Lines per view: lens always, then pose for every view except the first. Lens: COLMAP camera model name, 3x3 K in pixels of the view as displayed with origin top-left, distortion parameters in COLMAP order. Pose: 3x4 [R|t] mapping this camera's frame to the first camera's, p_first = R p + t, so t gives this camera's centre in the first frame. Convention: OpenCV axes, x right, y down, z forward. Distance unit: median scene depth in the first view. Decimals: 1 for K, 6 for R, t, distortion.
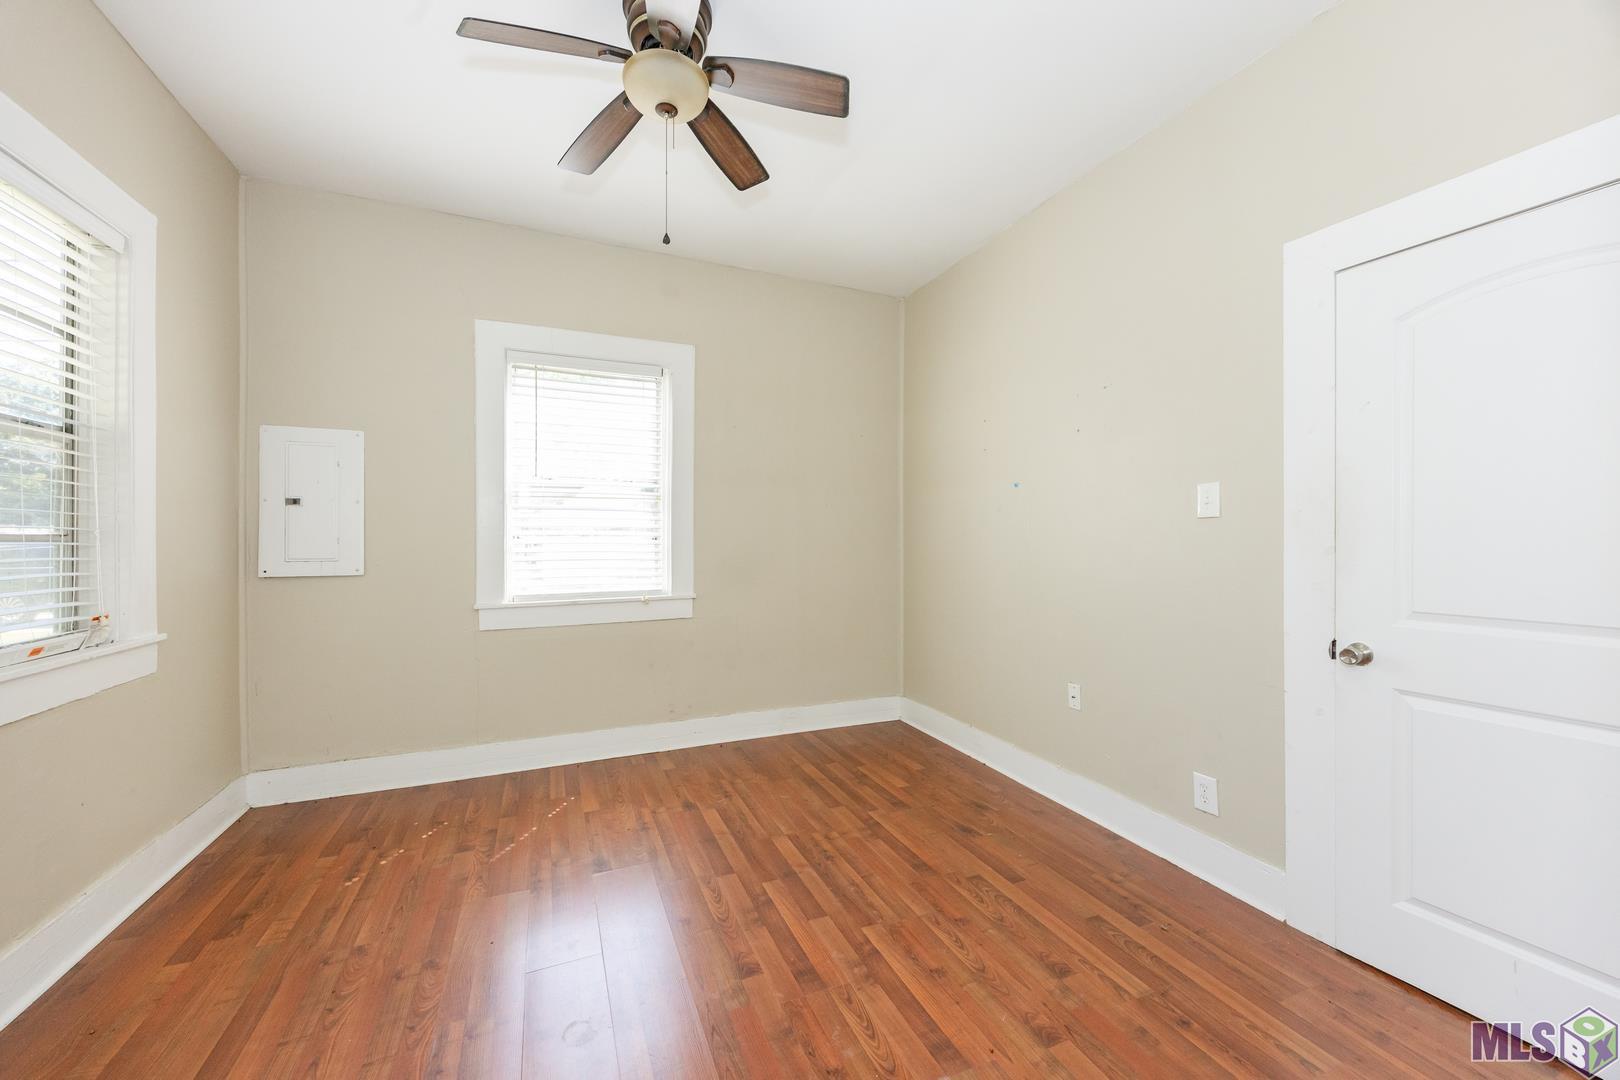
lens RADIAL K [[612.8, 0, 809.8], [0, 612.8, 546.8], [0, 0, 1]] dist [-0.001784, -0.000267]
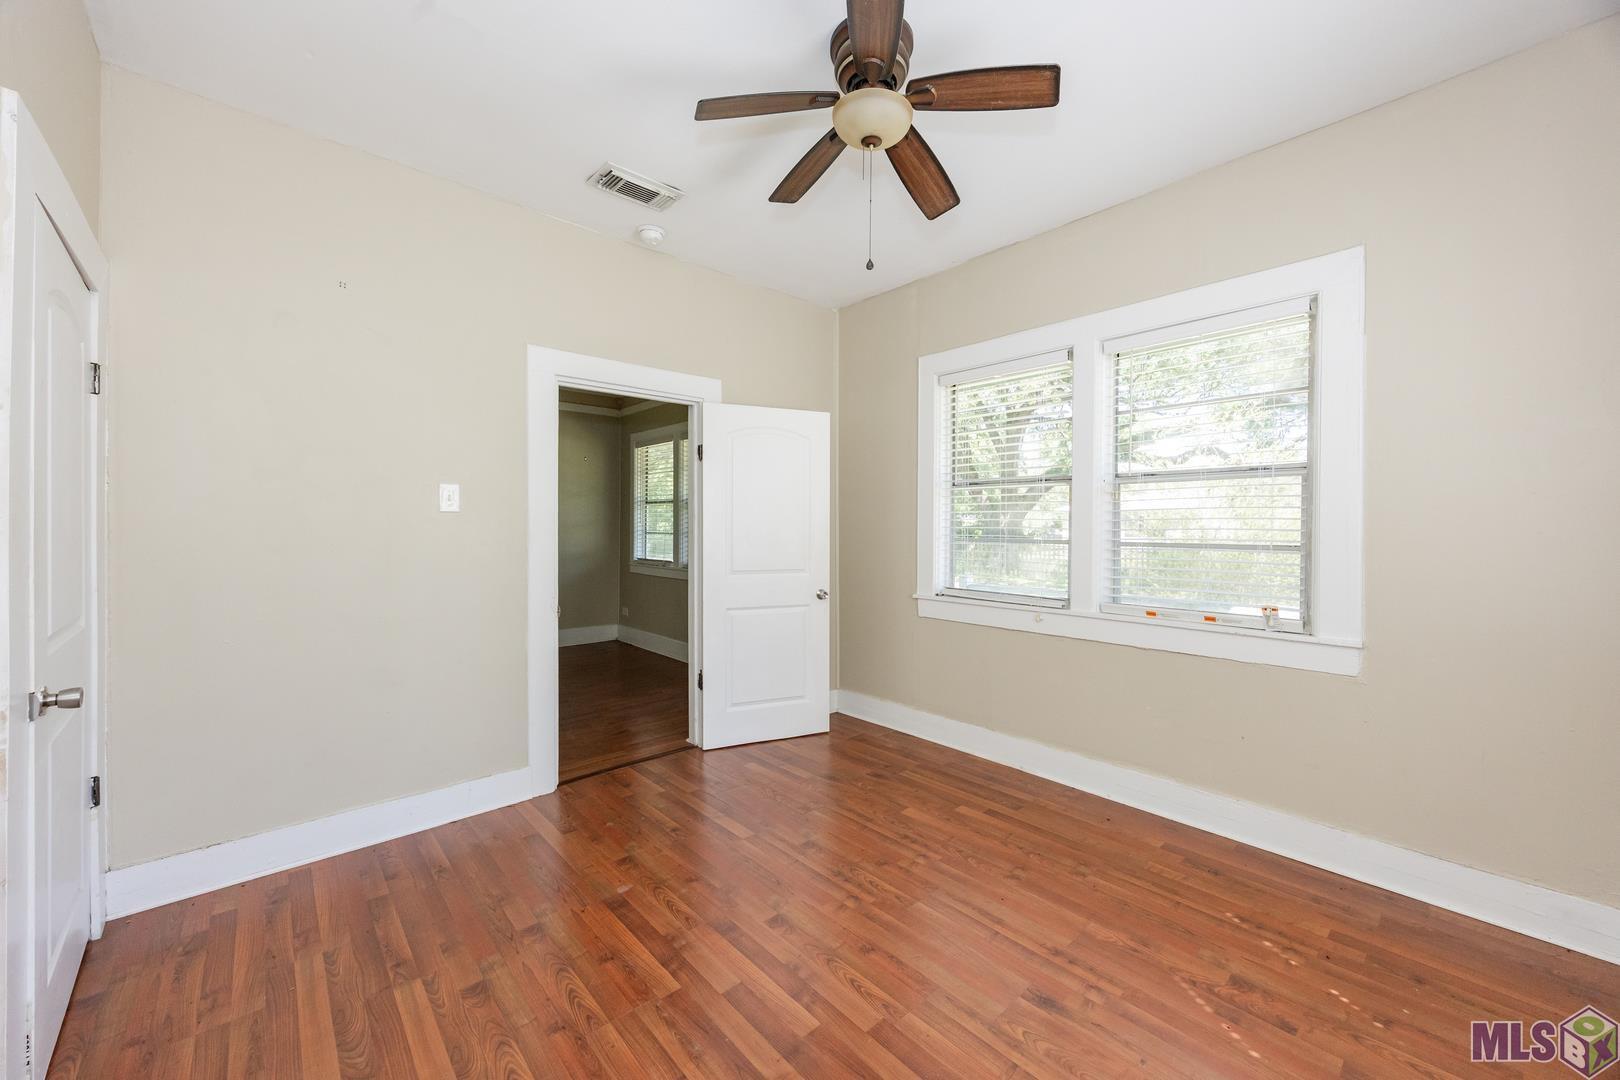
lens RADIAL K [[618.9, 0, 817.1], [0, 618.9, 539.2], [0, 0, 1]] dist [-0.000688, 0.000064]
pose [[-0.943915, 0.002880, -0.330177, 0.192189], [-0.007859, 0.999483, 0.031185, -0.069261], [0.330096, 0.032031, -0.943404, 1.887567]]
